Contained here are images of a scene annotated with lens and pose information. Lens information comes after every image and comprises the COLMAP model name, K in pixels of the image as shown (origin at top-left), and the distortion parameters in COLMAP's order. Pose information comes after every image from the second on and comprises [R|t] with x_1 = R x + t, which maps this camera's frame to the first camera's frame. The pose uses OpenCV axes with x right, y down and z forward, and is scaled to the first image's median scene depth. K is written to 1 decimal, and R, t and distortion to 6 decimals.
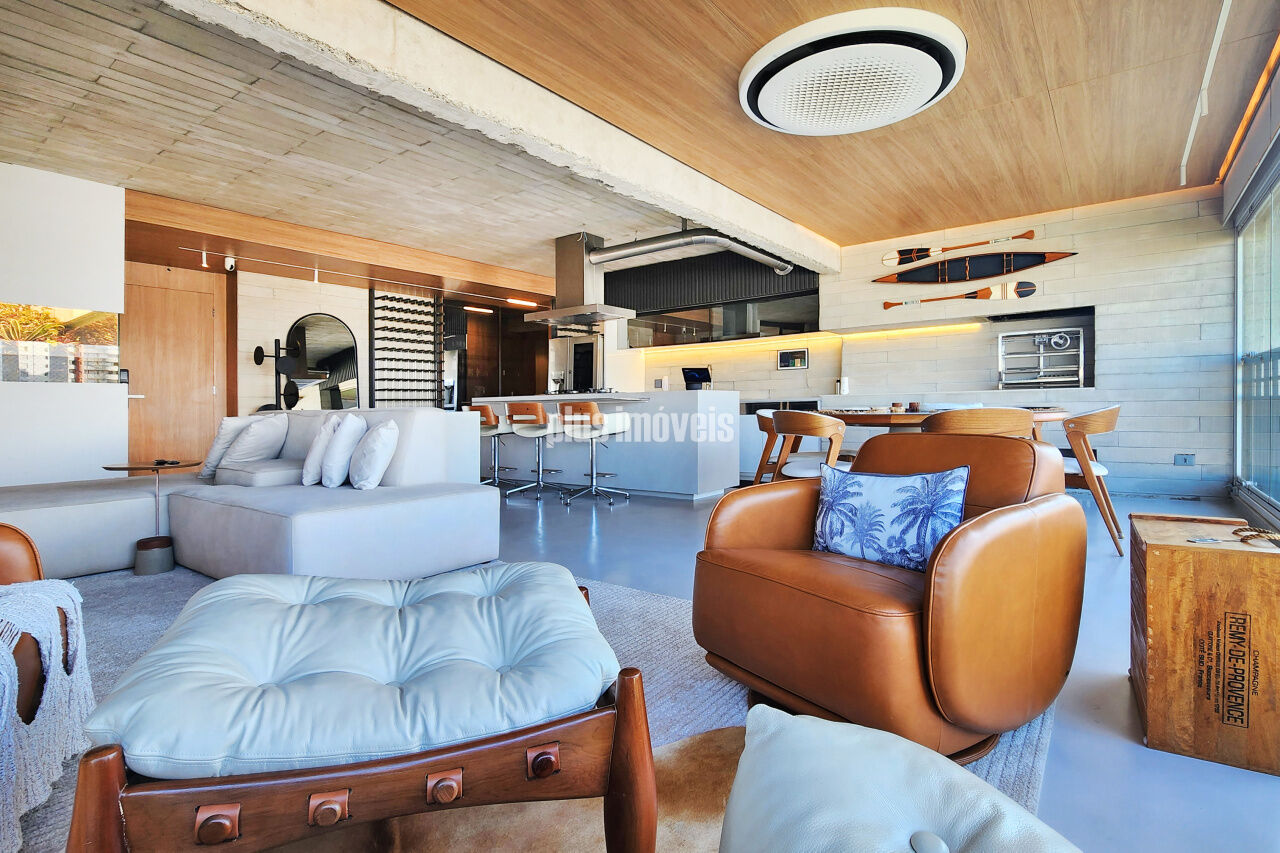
lens RADIAL K [[627.3, 0, 656.5], [0, 627.3, 427.1], [0, 0, 1]] dist [-0.000347, 0.002191]
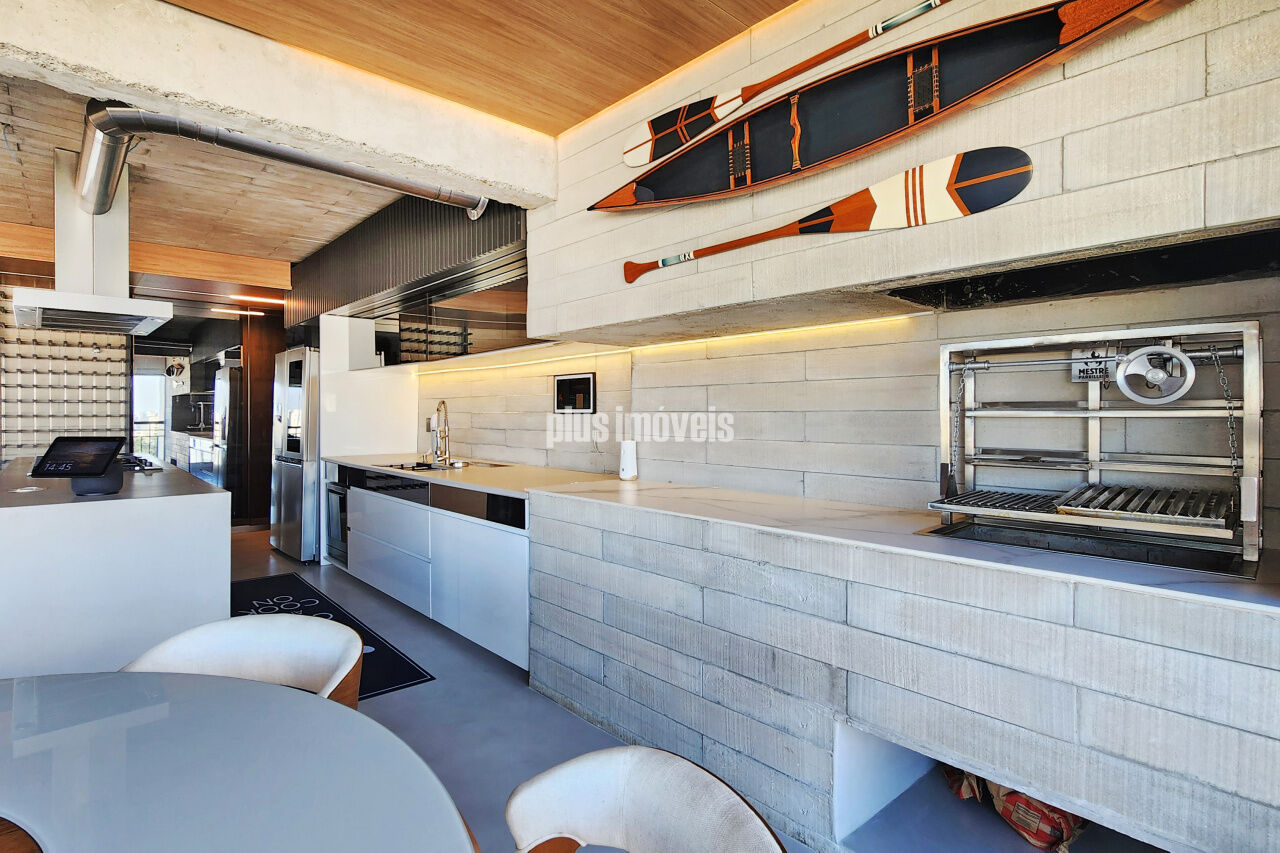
lens RADIAL K [[627.3, 0, 600.7], [0, 627.3, 399.2], [0, 0, 1]] dist [-0.000347, 0.002191]
pose [[0.980490, 0.005975, -0.196477, 0.421587], [-0.015588, 0.998754, -0.047417, -0.099107], [0.195948, 0.049554, 0.979361, 0.629031]]
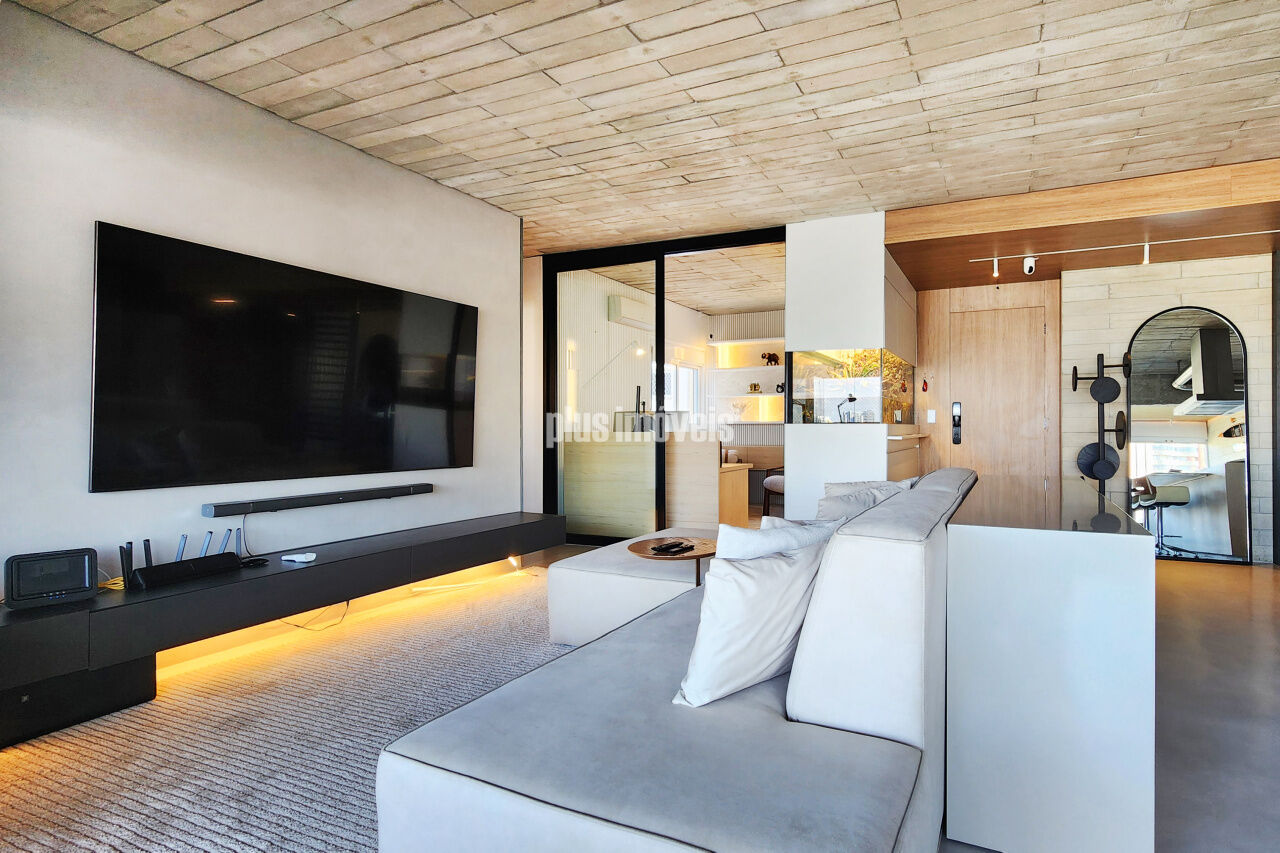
lens RADIAL K [[627.3, 0, 741.4], [0, 627.3, 408.1], [0, 0, 1]] dist [-0.000347, 0.002191]
pose [[0.249837, -0.016738, -0.968143, -0.006605], [-0.032840, 0.999129, -0.025748, -0.051442], [0.967731, 0.038227, 0.249069, 0.479654]]
